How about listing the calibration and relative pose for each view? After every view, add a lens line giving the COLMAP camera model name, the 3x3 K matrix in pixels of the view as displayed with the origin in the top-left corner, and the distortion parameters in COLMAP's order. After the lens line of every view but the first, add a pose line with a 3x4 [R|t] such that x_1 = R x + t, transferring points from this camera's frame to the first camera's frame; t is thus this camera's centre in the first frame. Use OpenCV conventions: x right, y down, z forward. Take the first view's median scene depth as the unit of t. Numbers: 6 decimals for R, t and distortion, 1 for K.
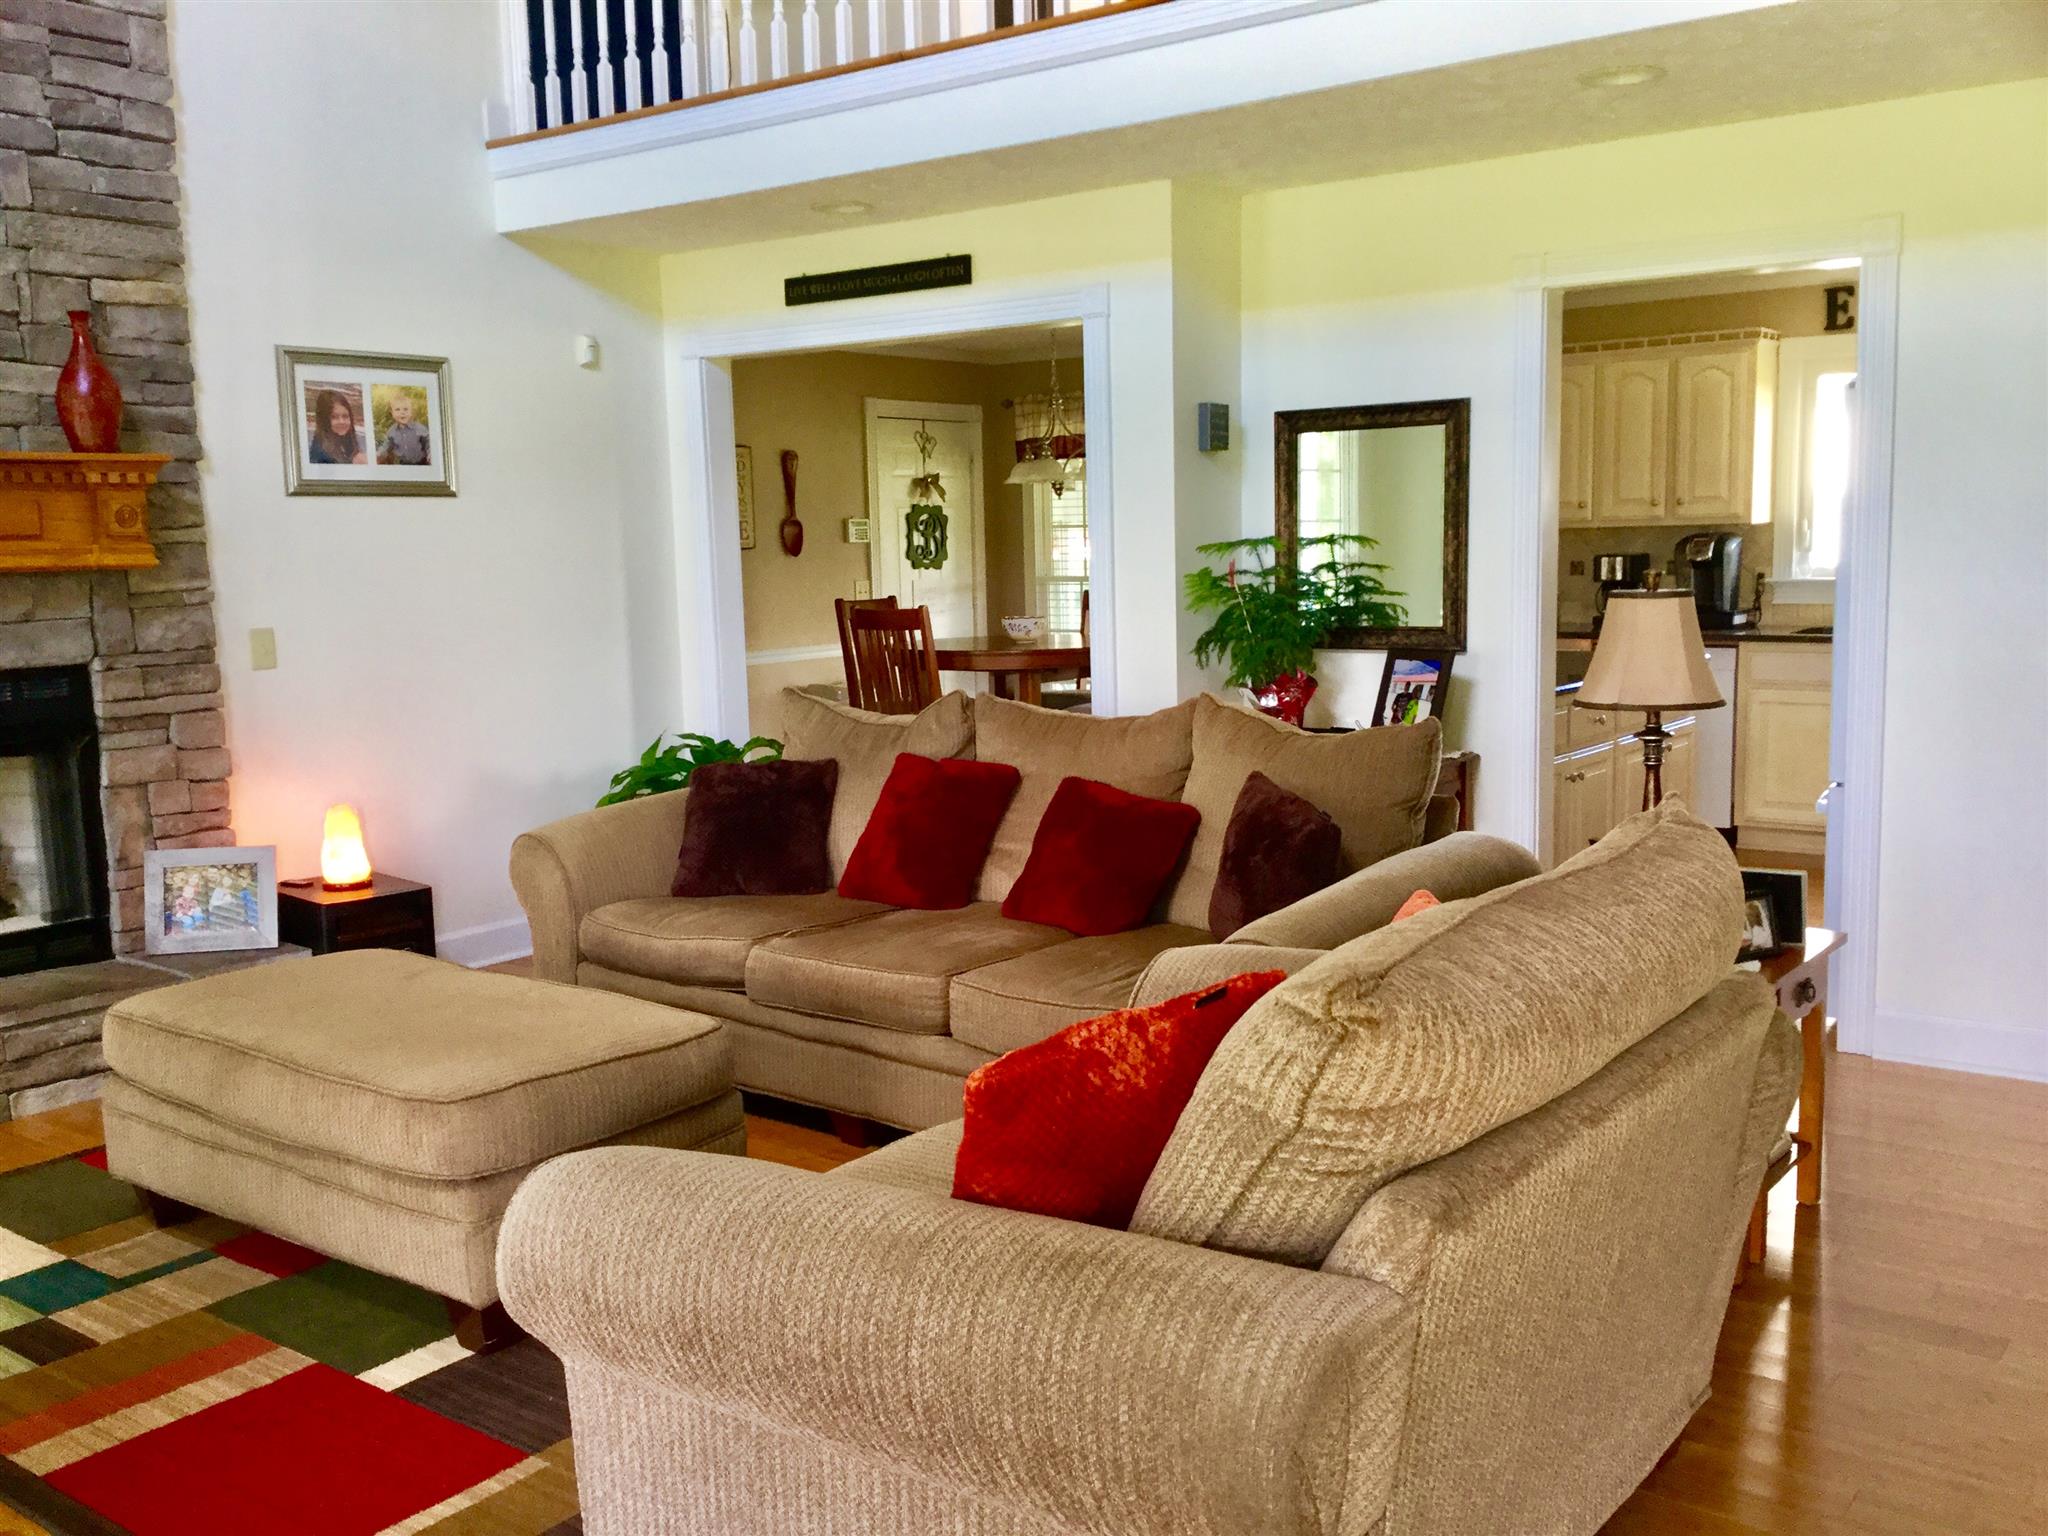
lens RADIAL K [[1836.1, 0, 1028.4], [0, 1836.1, 764.9], [0, 0, 1]] dist [0.035894, -0.048592]
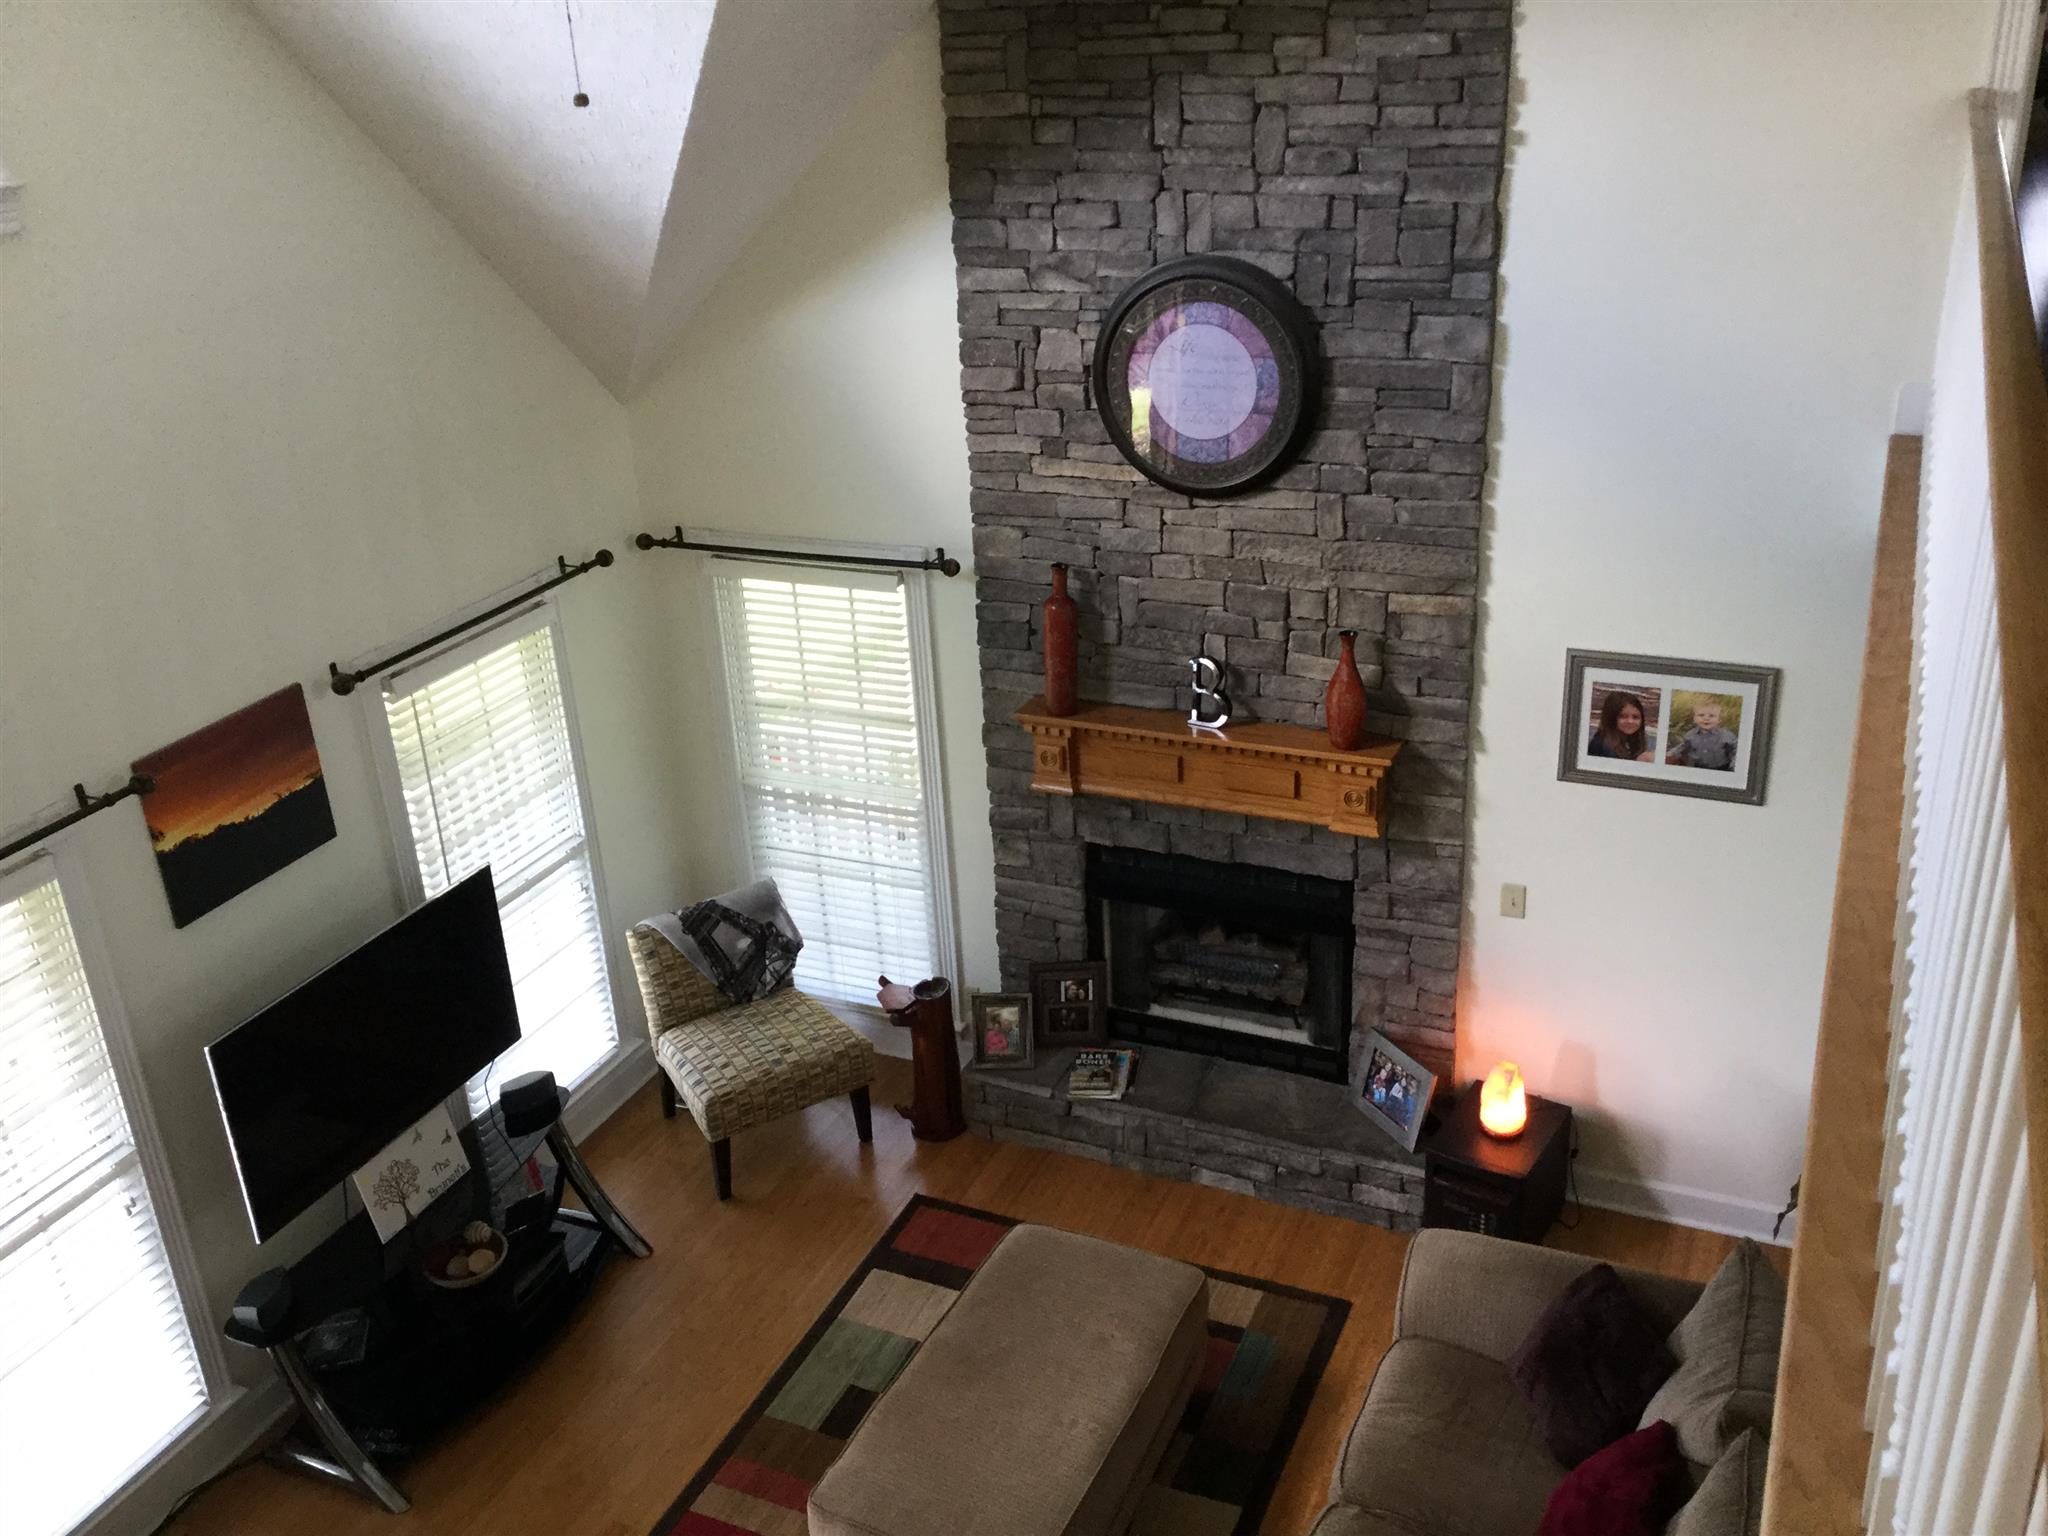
lens RADIAL K [[1836.1, 0, 1027.5], [0, 1836.1, 776.6], [0, 0, 1]] dist [0.035894, -0.048592]
pose [[0.218797, 0.408645, -0.886080, 0.460426], [-0.080668, 0.912549, 0.400933, -0.543506], [0.972430, -0.016245, 0.232627, 0.462008]]
